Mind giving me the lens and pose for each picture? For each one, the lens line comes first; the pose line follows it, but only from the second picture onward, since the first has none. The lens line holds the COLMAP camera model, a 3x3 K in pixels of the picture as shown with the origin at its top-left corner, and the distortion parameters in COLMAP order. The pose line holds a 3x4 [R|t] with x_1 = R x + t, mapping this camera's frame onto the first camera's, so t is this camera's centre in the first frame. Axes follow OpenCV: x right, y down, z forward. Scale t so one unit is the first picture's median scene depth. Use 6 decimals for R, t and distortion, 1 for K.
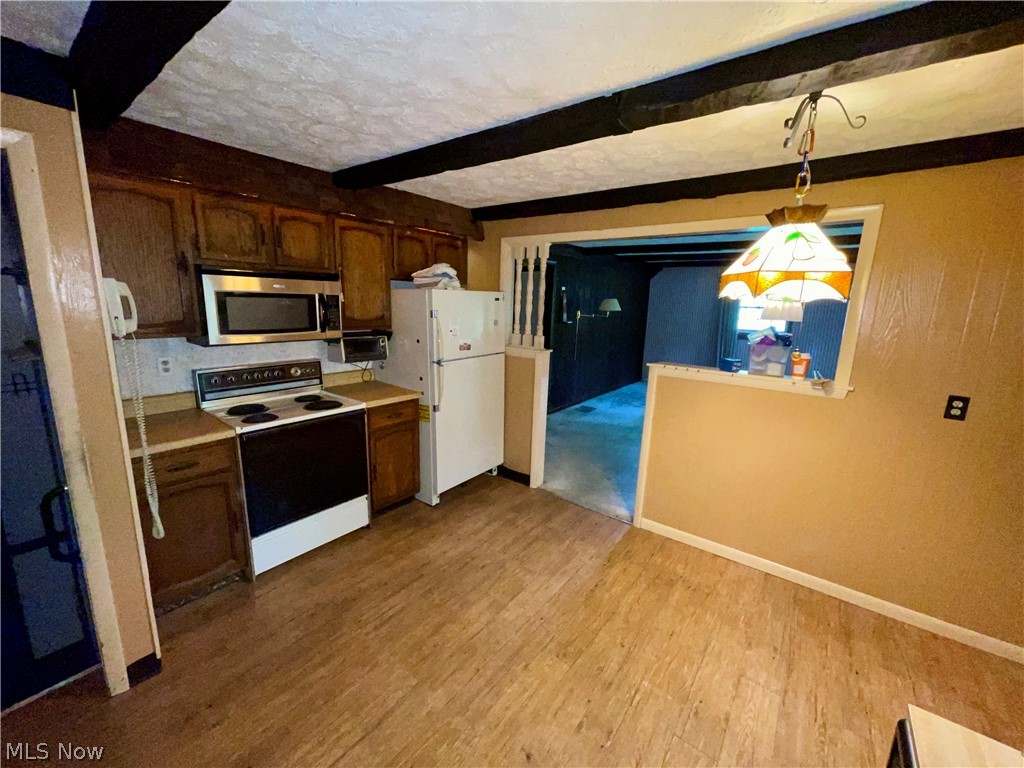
lens RADIAL K [[411.4, 0, 512.4], [0, 411.4, 382.0], [0, 0, 1]] dist [-0.001254, 0.000550]
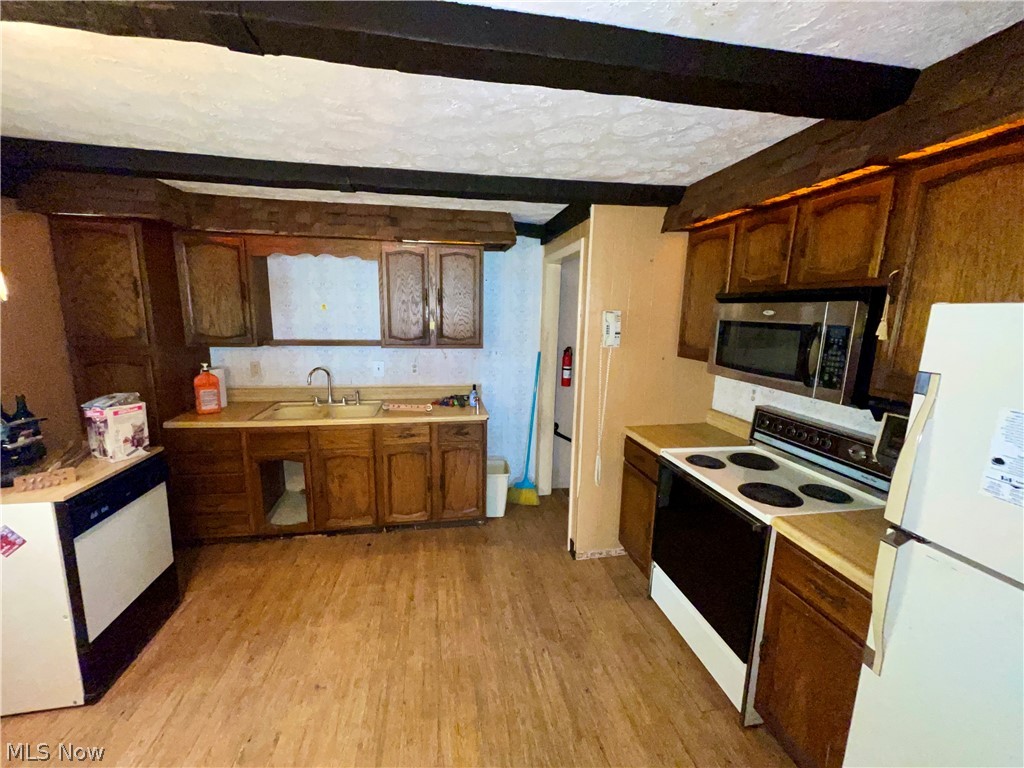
lens RADIAL K [[411.4, 0, 509.1], [0, 411.4, 379.7], [0, 0, 1]] dist [-0.001254, 0.000550]
pose [[-0.661026, 0.083426, -0.745711, 0.338005], [-0.190287, 0.942676, 0.274139, -0.259313], [0.725834, 0.323112, -0.607259, 1.271166]]
